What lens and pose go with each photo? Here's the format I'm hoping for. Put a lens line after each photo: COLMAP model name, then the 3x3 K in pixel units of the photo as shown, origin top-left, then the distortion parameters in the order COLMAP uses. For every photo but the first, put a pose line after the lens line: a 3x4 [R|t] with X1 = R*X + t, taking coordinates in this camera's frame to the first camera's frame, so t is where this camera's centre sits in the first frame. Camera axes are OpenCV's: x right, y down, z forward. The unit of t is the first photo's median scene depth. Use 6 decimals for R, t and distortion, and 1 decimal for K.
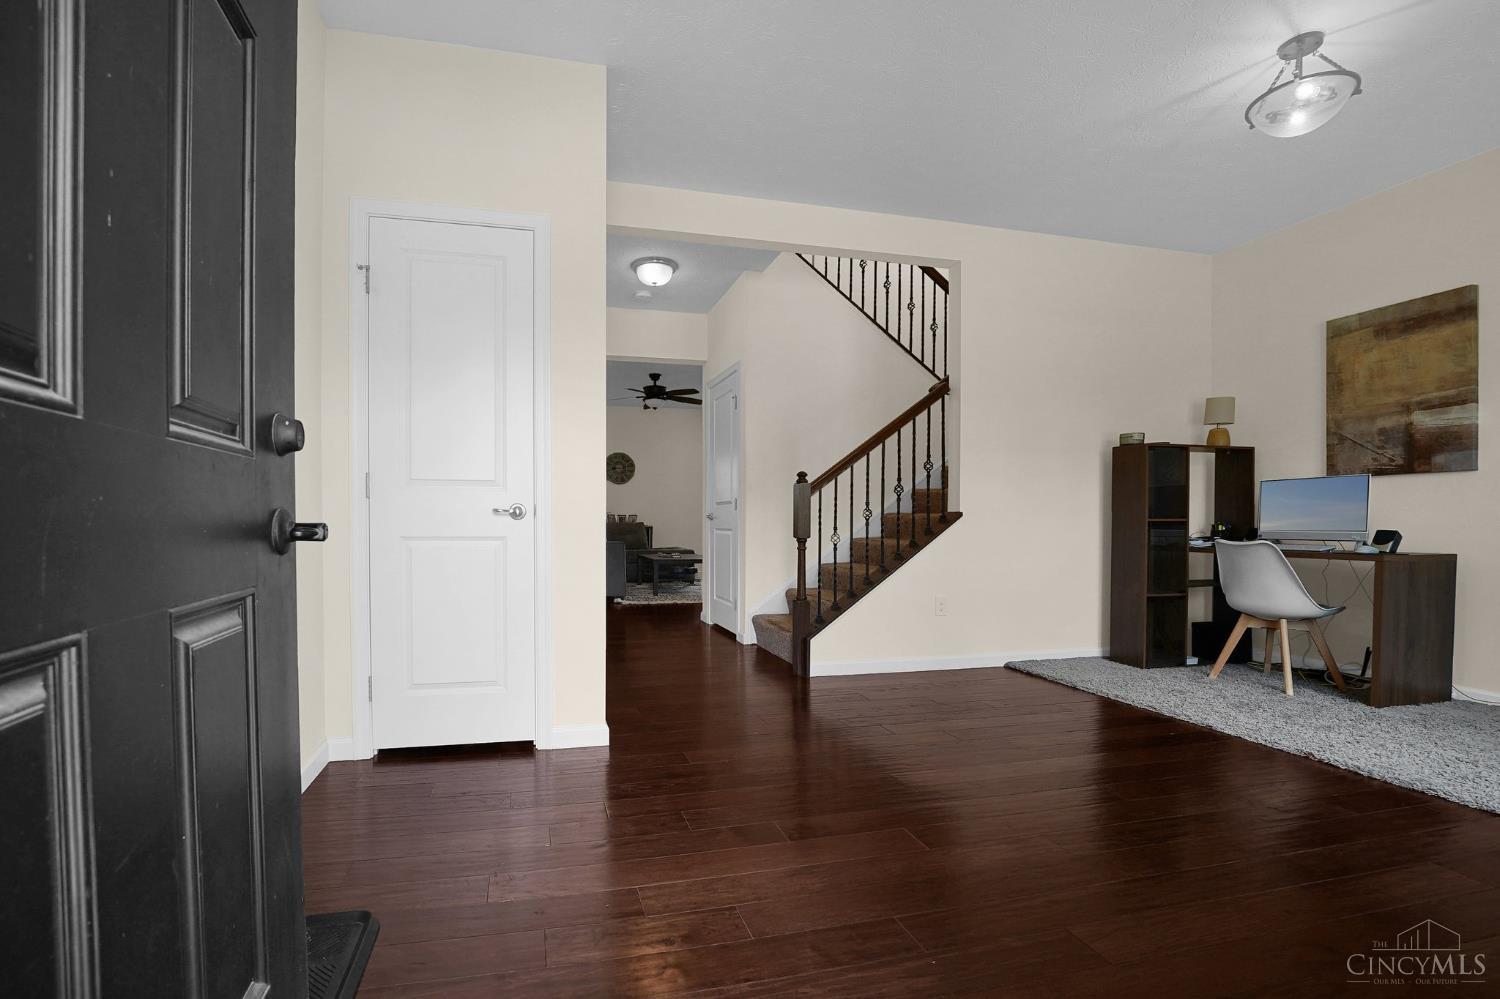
lens RADIAL K [[627.0, 0, 669.8], [0, 627.0, 523.5], [0, 0, 1]] dist [-0.027051, 0.002383]
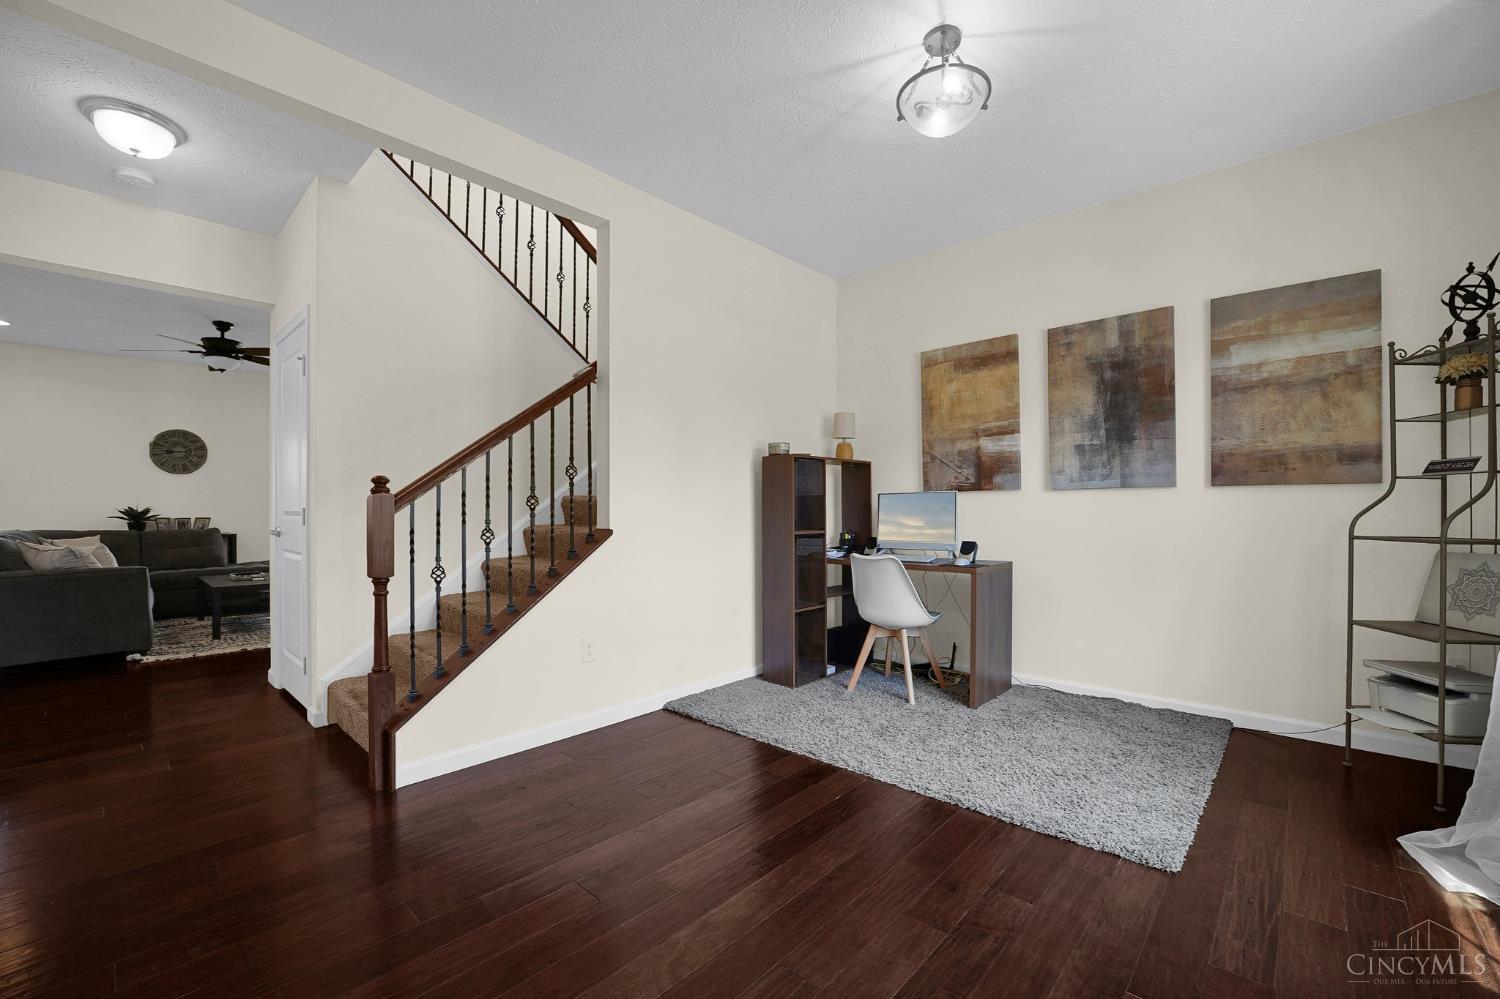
lens RADIAL K [[627.0, 0, 746.5], [0, 627.0, 508.6], [0, 0, 1]] dist [-0.027051, 0.002383]
pose [[0.814953, -0.004745, 0.579508, 0.142040], [0.012478, 0.999878, -0.009361, -0.036098], [-0.579393, 0.014860, 0.814913, 0.239656]]
